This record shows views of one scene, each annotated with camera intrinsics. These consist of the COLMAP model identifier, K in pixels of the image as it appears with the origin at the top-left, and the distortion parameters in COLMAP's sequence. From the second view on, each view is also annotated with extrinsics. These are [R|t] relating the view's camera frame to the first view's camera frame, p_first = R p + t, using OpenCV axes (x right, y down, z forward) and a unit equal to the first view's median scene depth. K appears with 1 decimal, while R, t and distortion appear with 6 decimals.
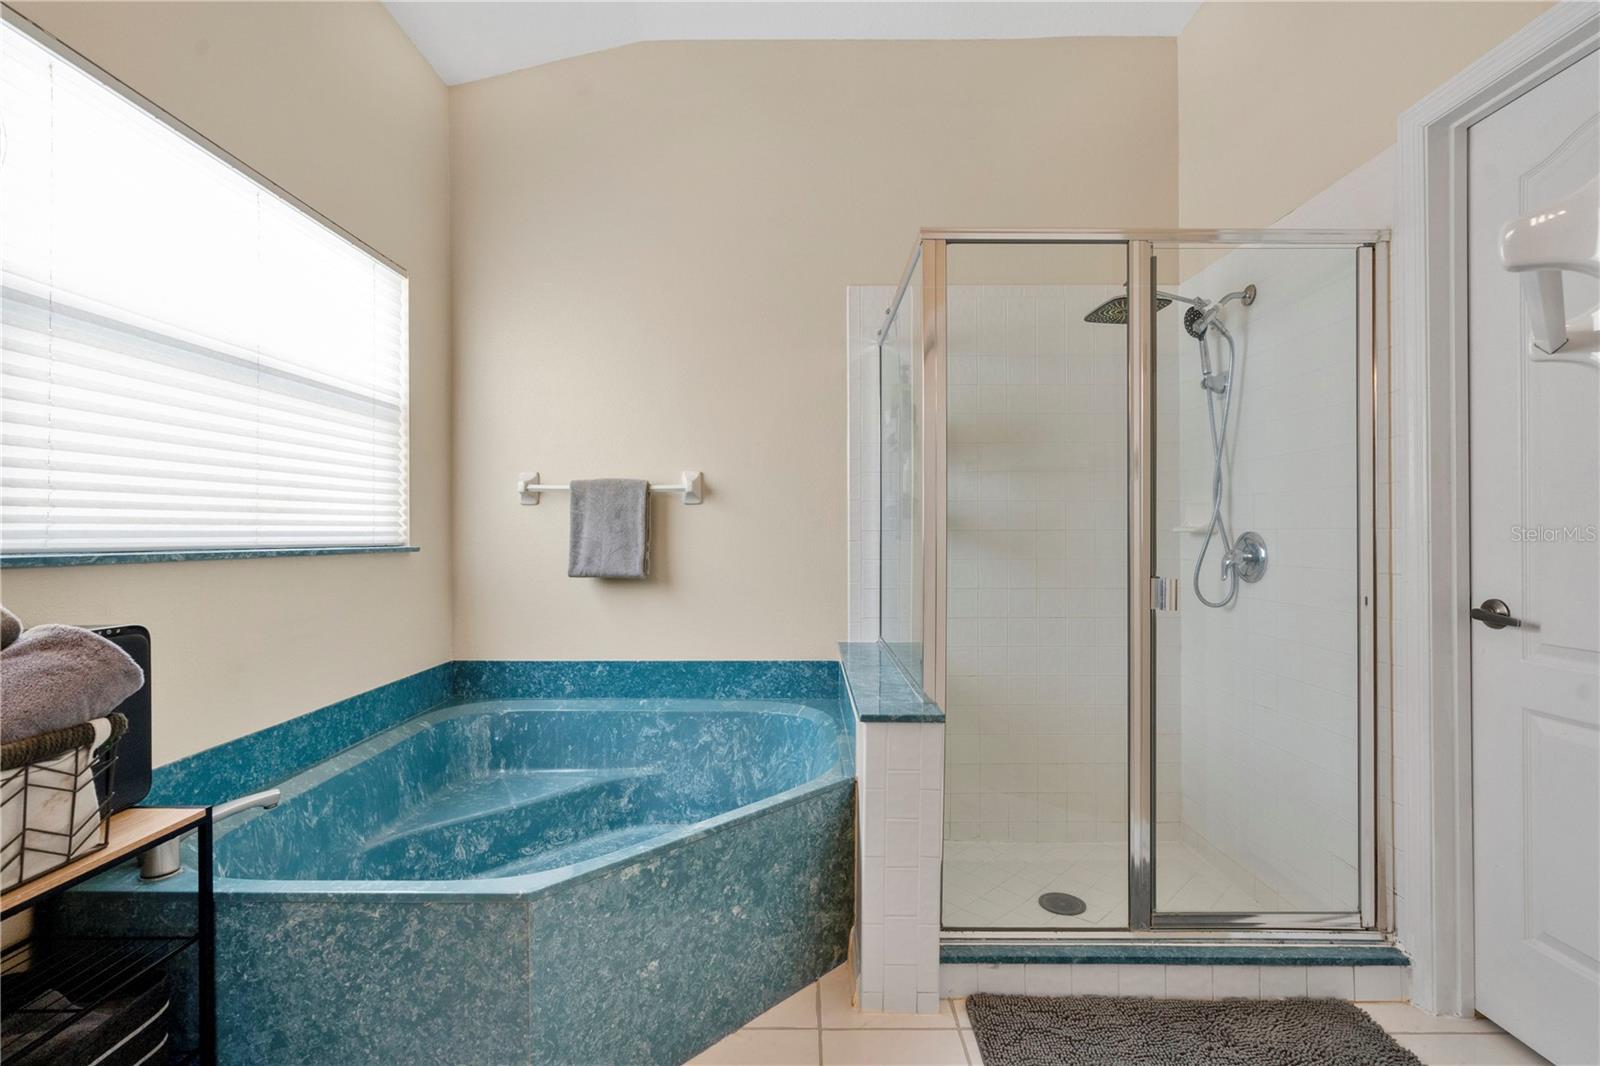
lens RADIAL K [[719.5, 0, 791.3], [0, 719.5, 532.5], [0, 0, 1]] dist [-0.012495, -0.000061]
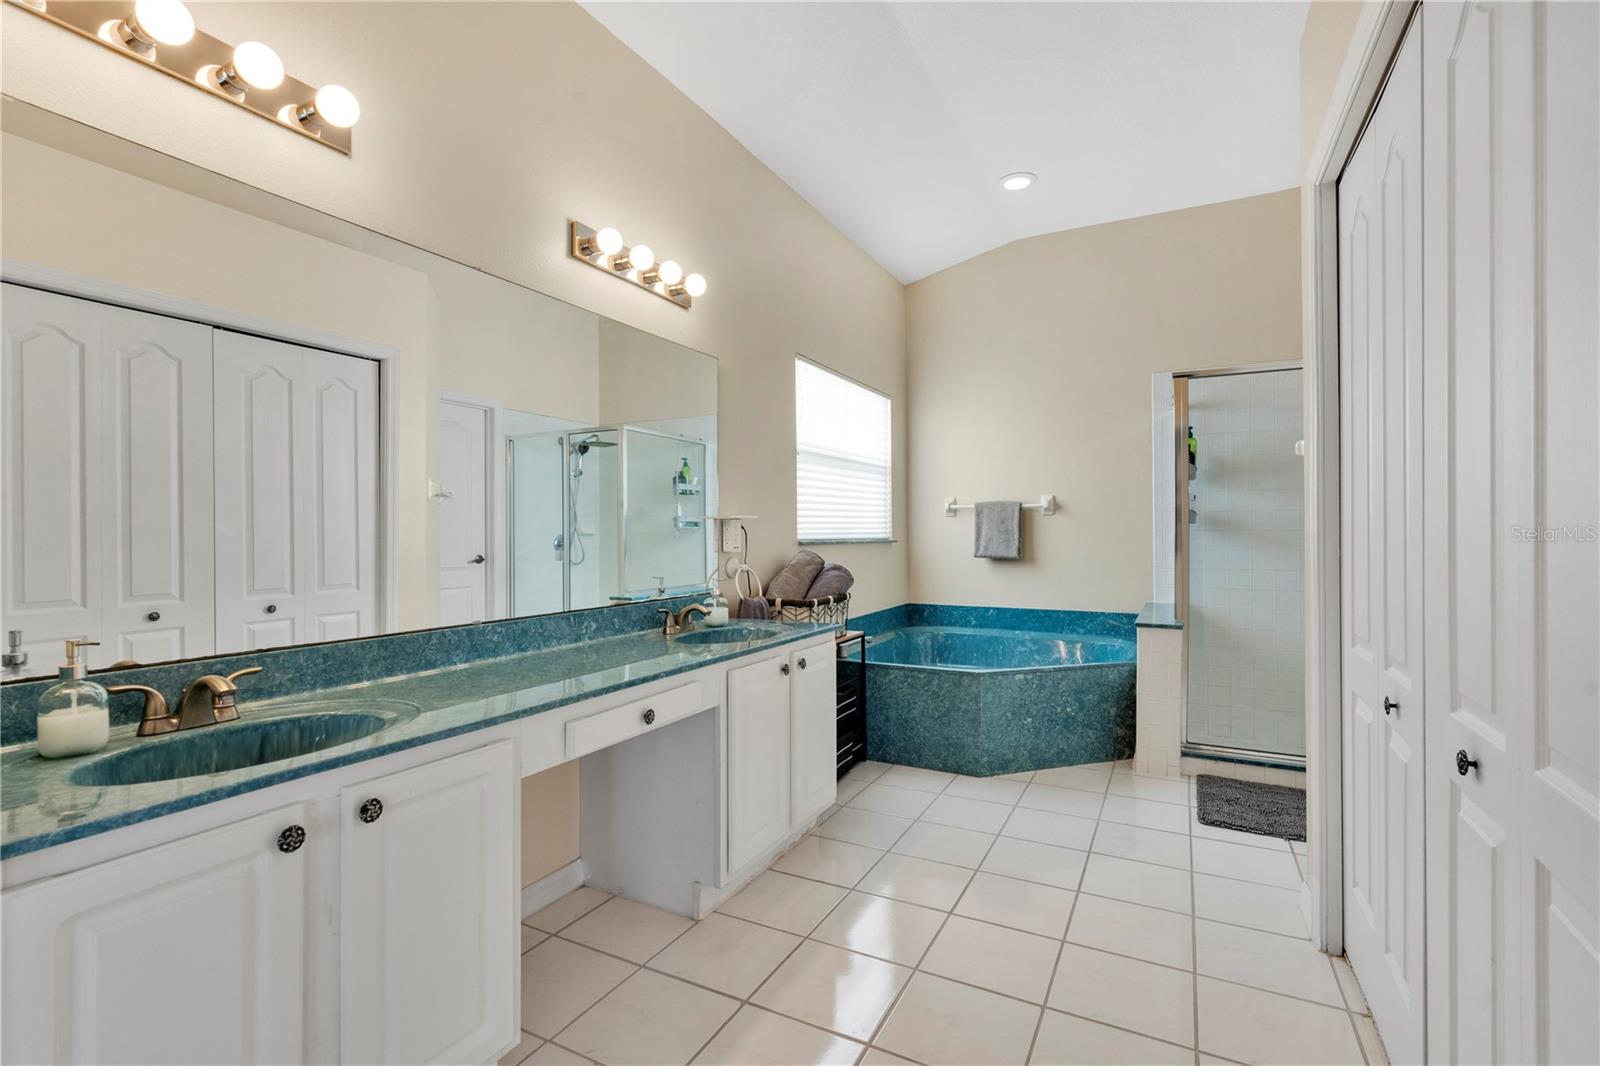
lens RADIAL K [[719.5, 0, 785.2], [0, 719.5, 535.6], [0, 0, 1]] dist [-0.012495, -0.000061]
pose [[0.881722, -0.000971, -0.471768, 0.112702], [0.004187, 0.999975, 0.005766, -0.003922], [0.471751, -0.007060, 0.881704, -0.772082]]
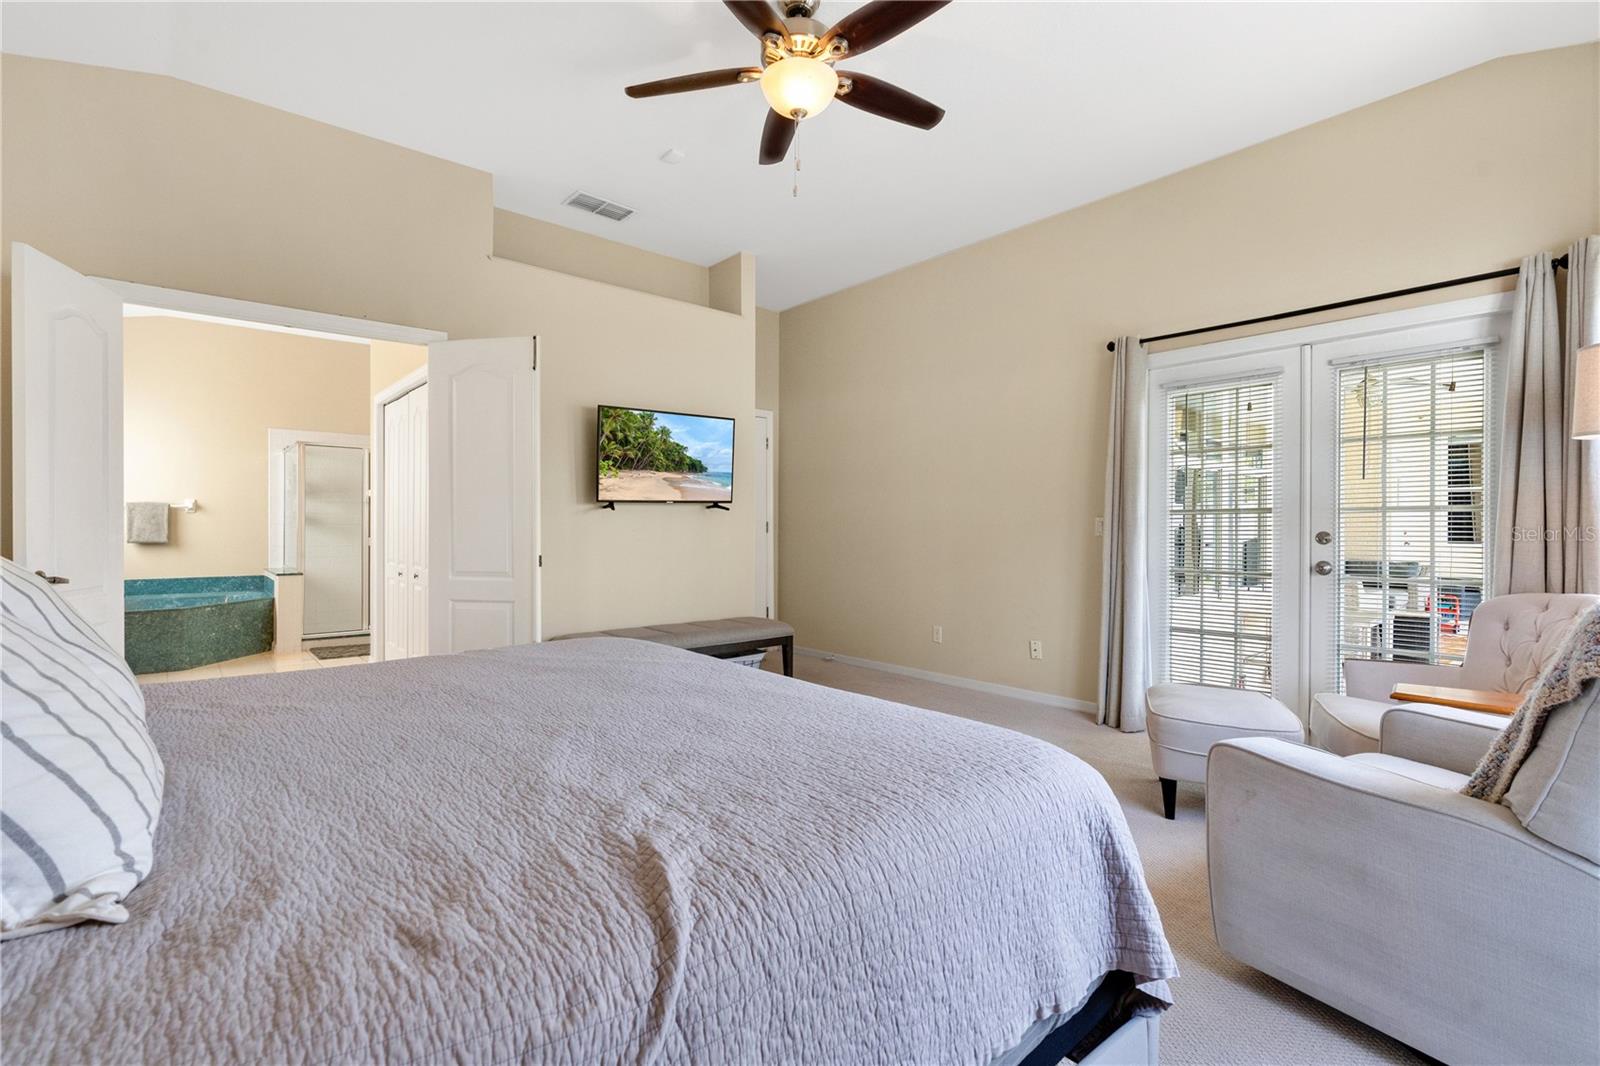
lens RADIAL K [[719.5, 0, 801.2], [0, 719.5, 532.0], [0, 0, 1]] dist [-0.012495, -0.000061]
pose [[0.738633, 0.001641, 0.674106, -0.248681], [-0.009278, 0.999927, 0.007732, -0.013247], [-0.674044, -0.011965, 0.738594, -2.263957]]
